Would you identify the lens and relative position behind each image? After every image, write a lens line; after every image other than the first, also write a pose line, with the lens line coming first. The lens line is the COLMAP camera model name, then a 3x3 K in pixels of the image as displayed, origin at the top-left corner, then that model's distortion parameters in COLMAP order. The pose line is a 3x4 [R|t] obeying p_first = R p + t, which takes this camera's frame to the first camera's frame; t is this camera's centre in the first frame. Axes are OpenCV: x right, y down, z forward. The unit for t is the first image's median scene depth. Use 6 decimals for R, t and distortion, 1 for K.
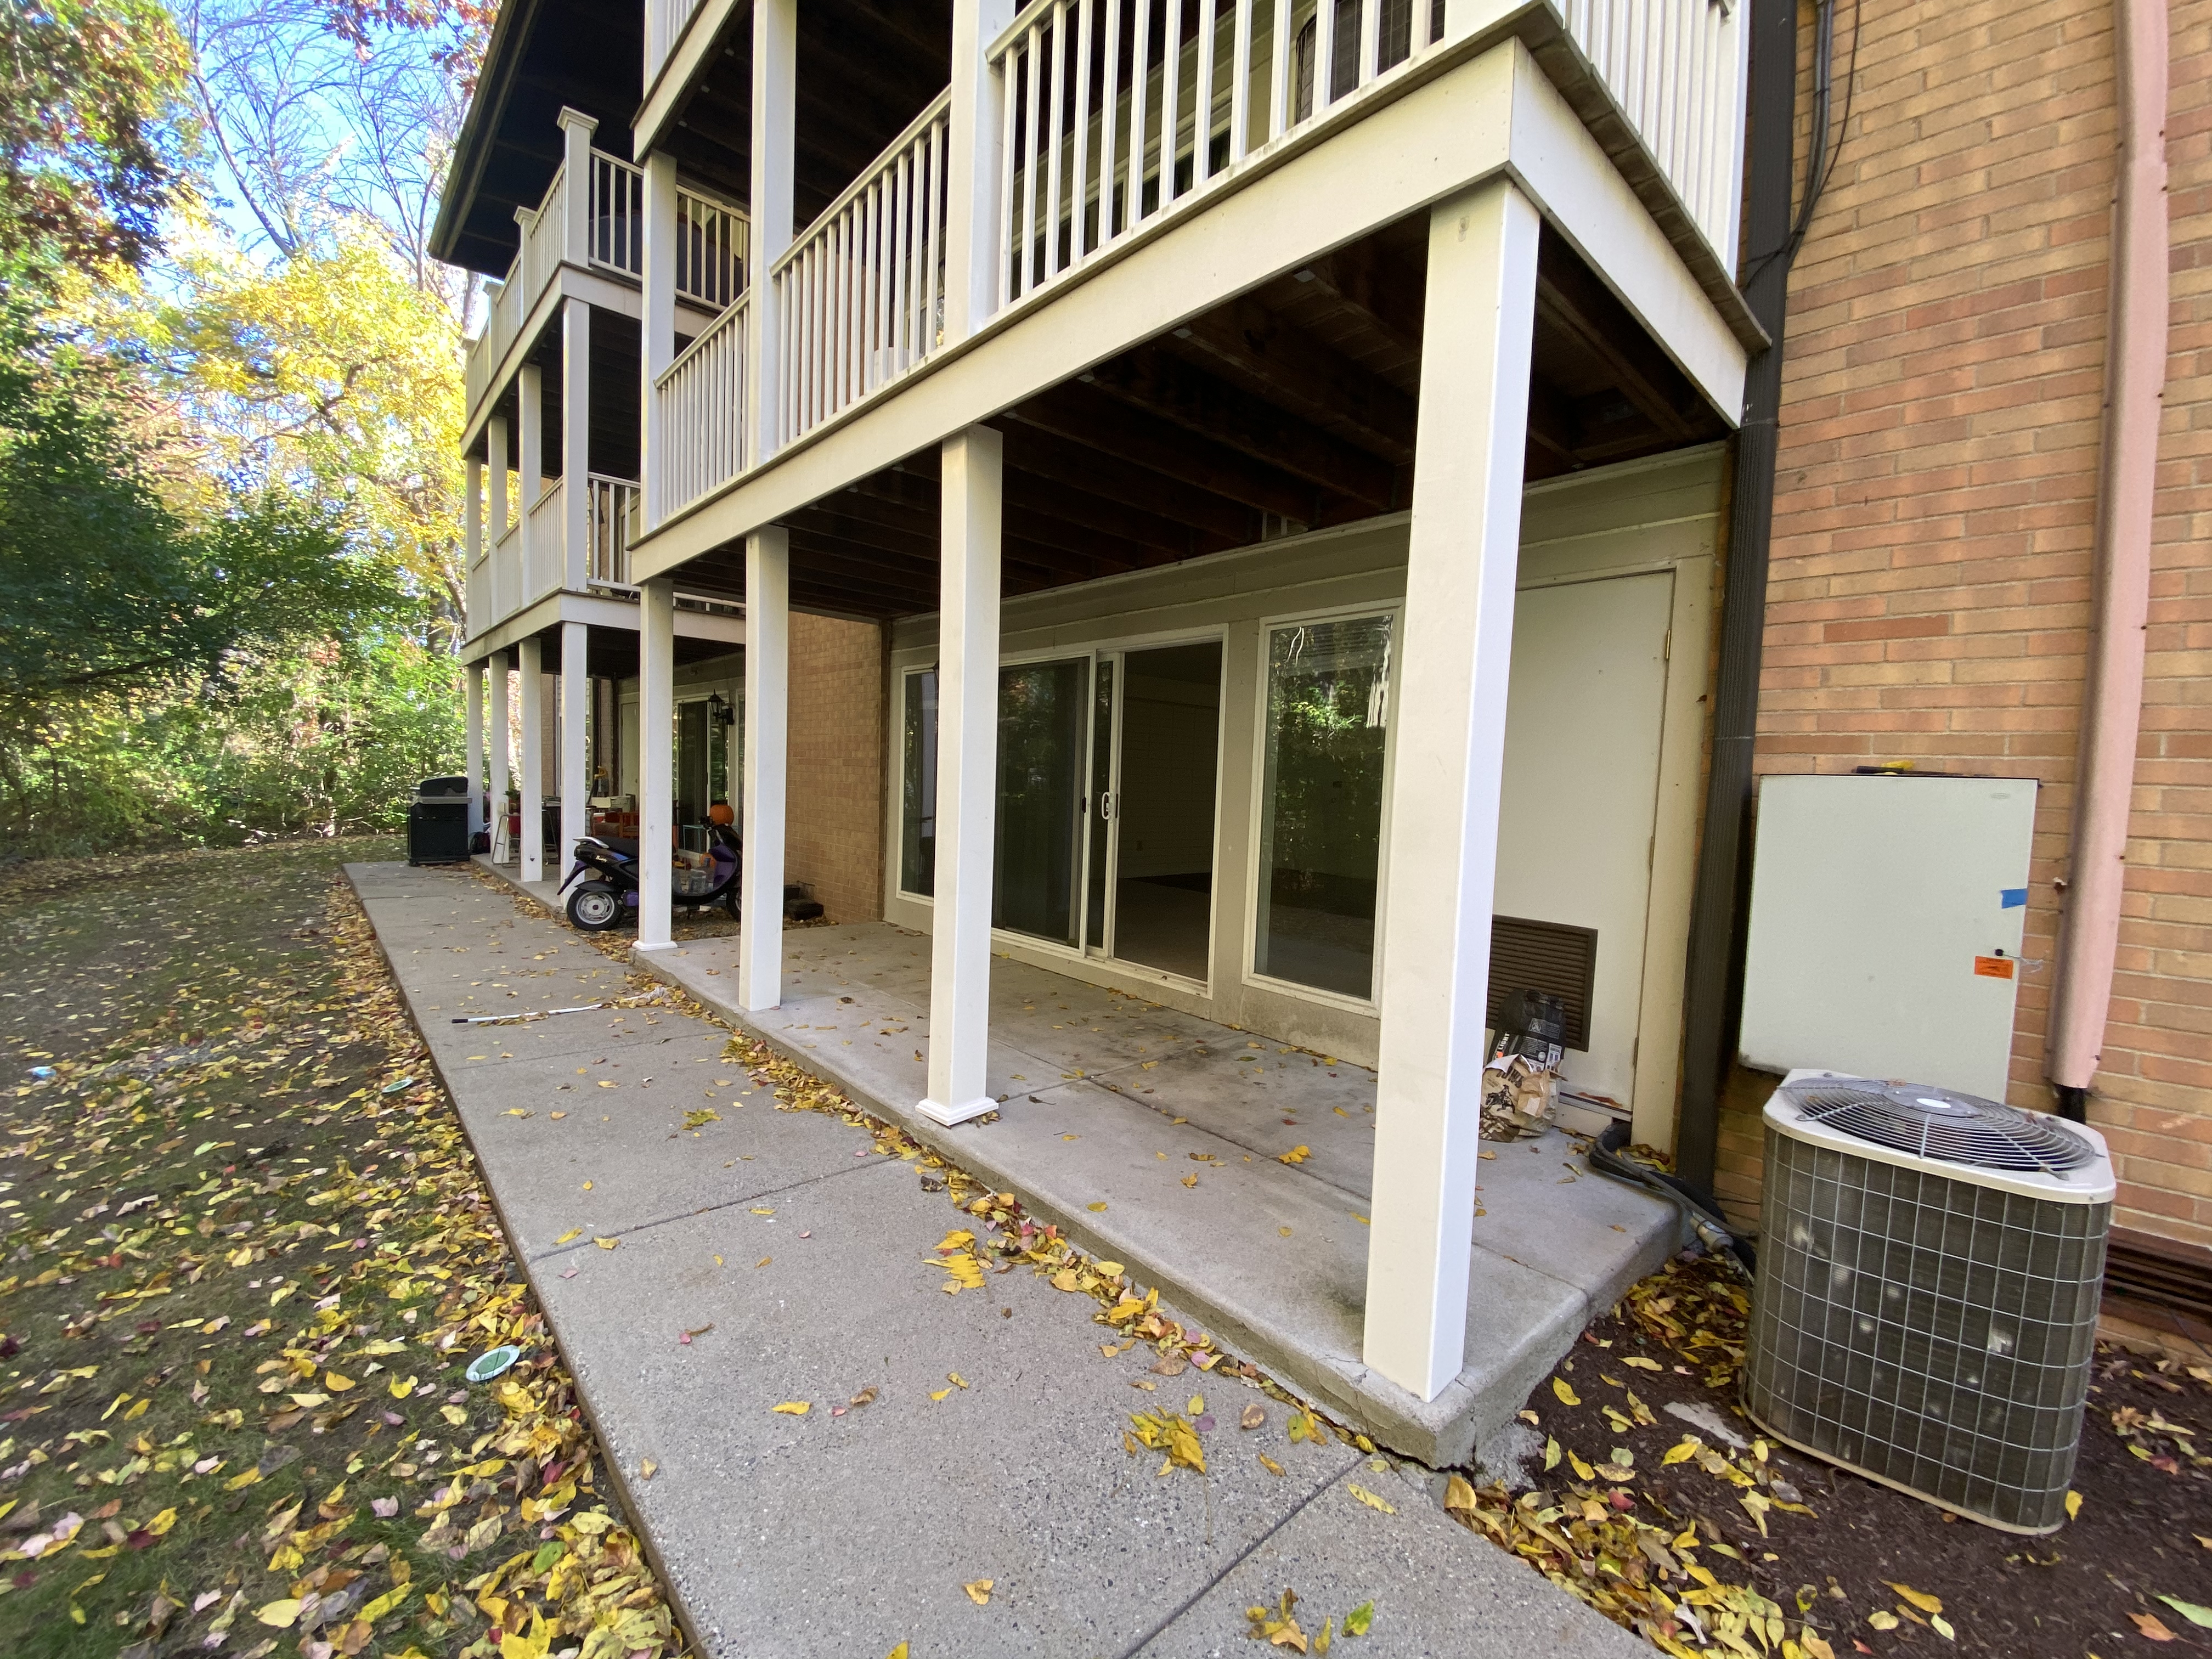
lens RADIAL K [[893.7, 0, 1105.3], [0, 893.7, 829.9], [0, 0, 1]] dist [-0.002079, -0.000181]
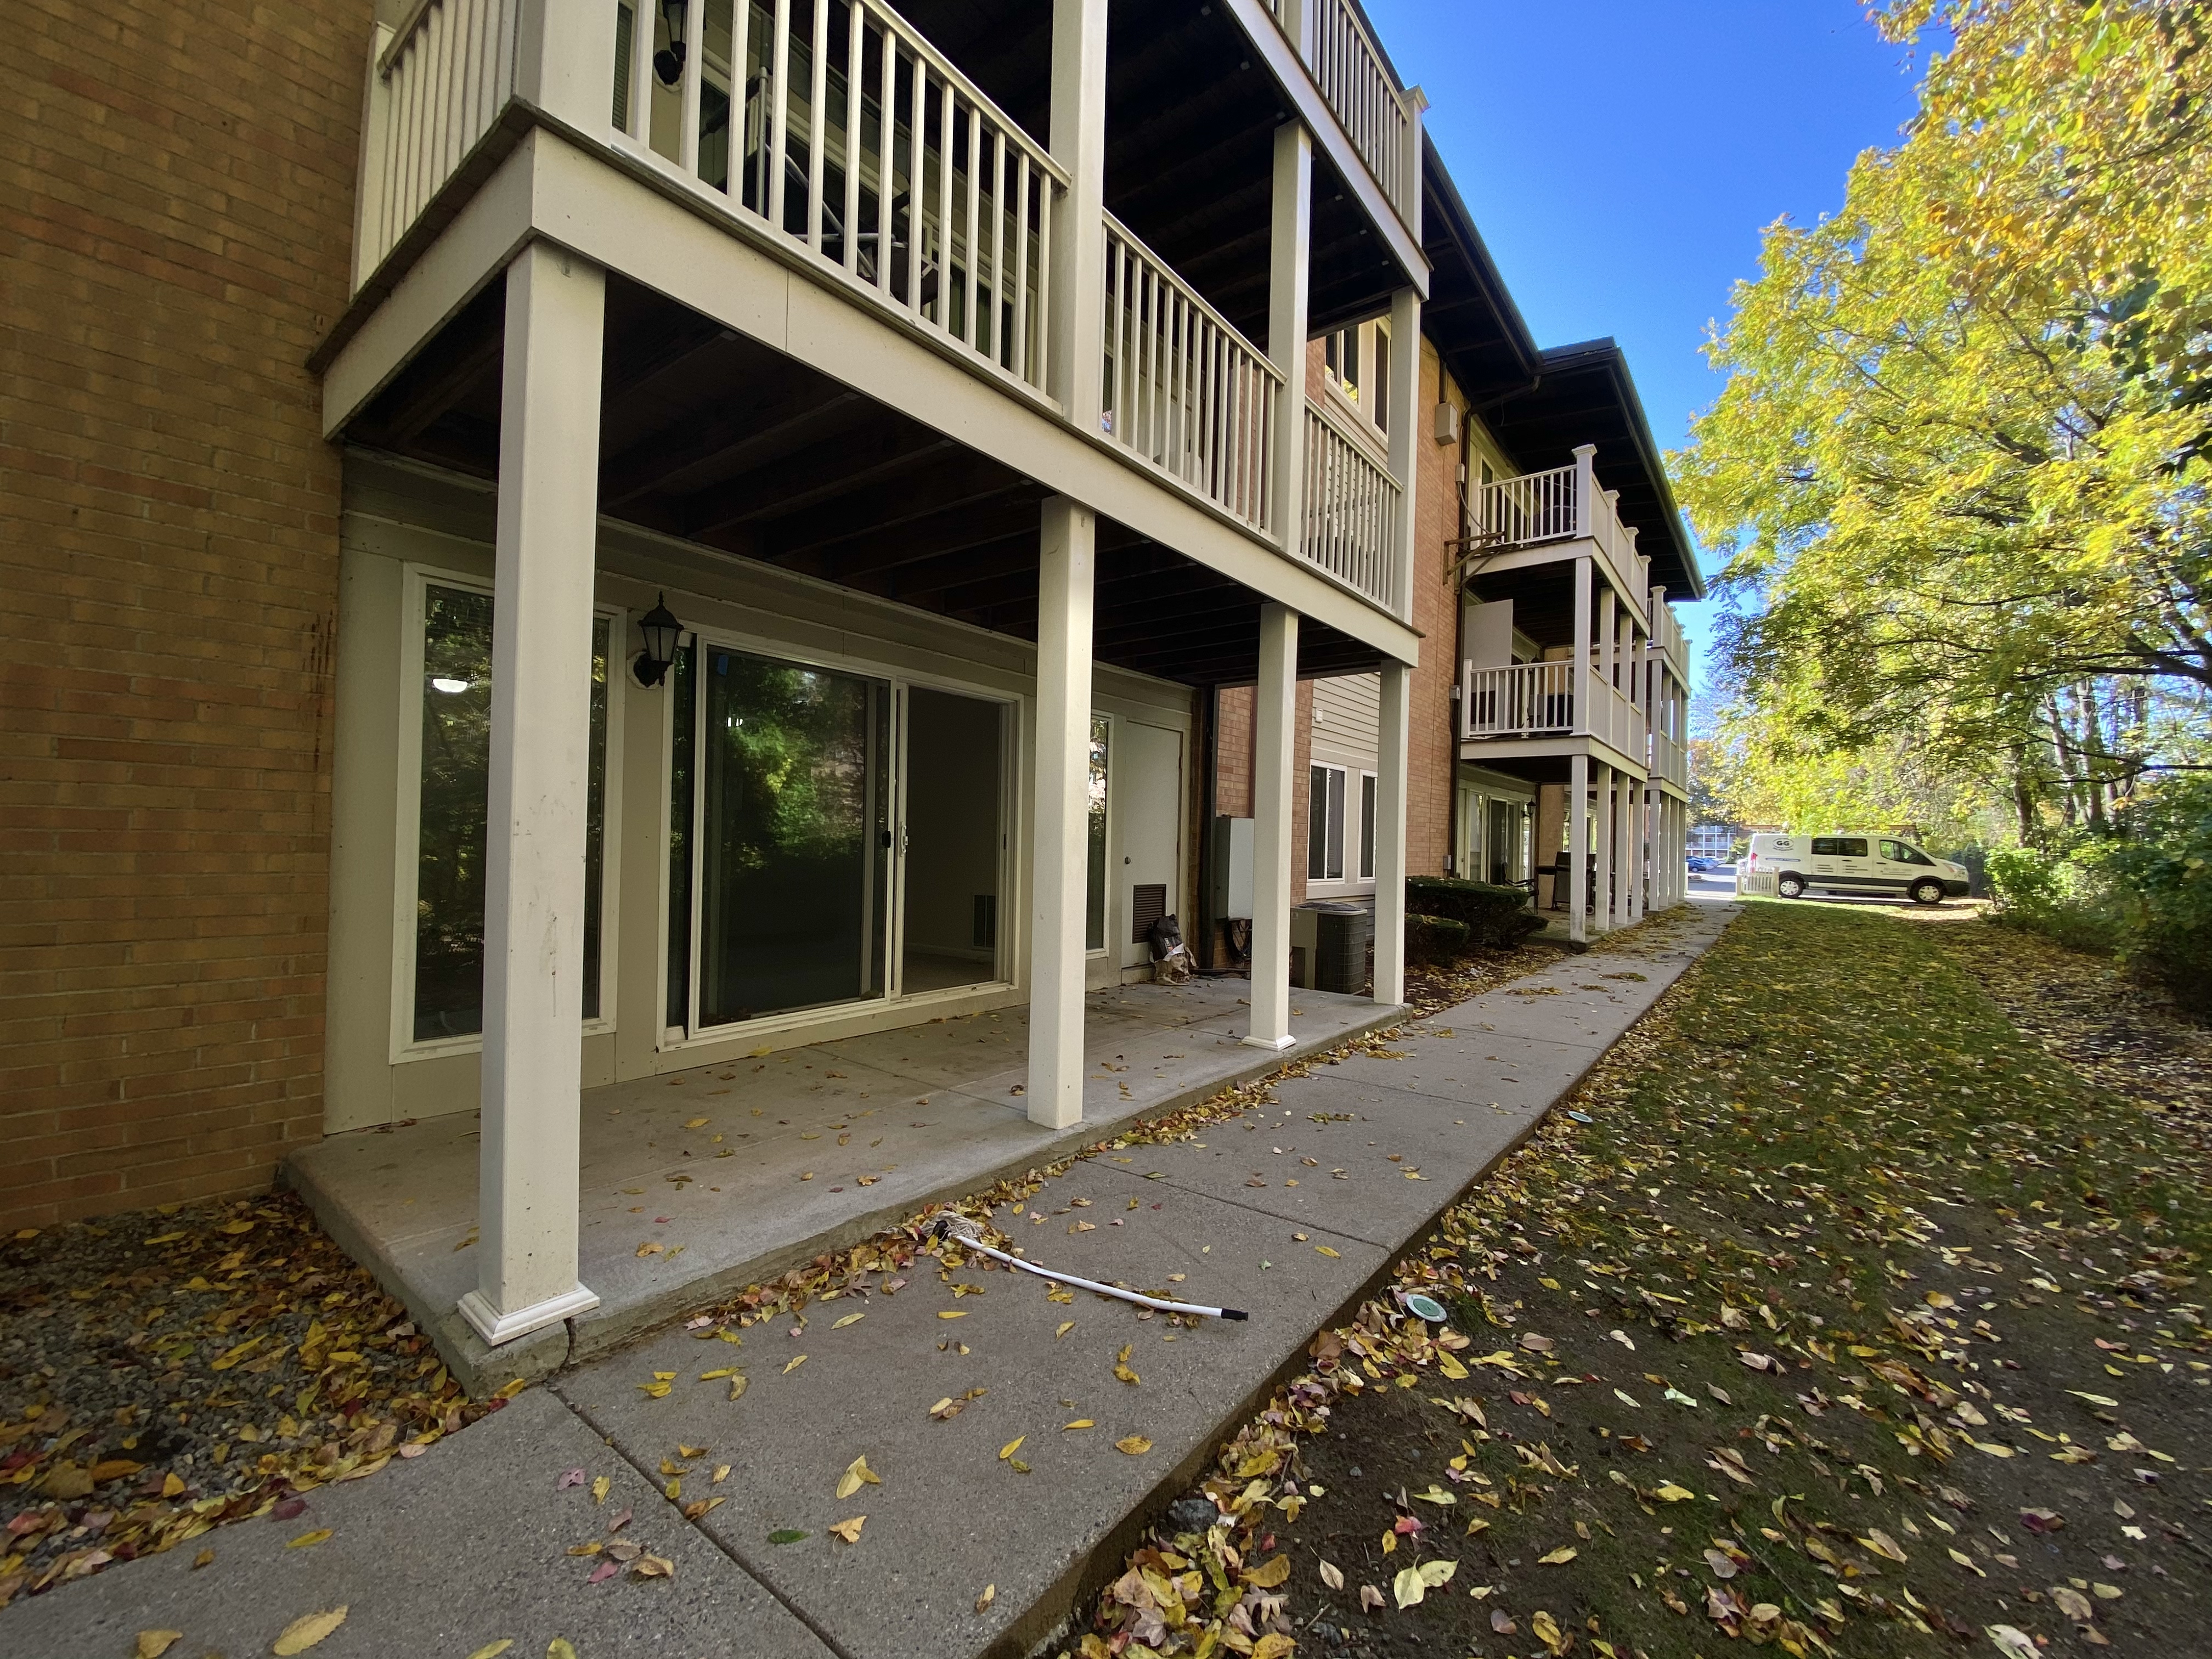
lens RADIAL K [[893.7, 0, 1101.8], [0, 893.7, 823.3], [0, 0, 1]] dist [-0.002079, -0.000181]
pose [[-0.192718, -0.017375, 0.981100, -0.996394], [0.026086, 0.999399, 0.022823, -0.061833], [-0.980907, 0.029992, -0.192149, 0.981259]]
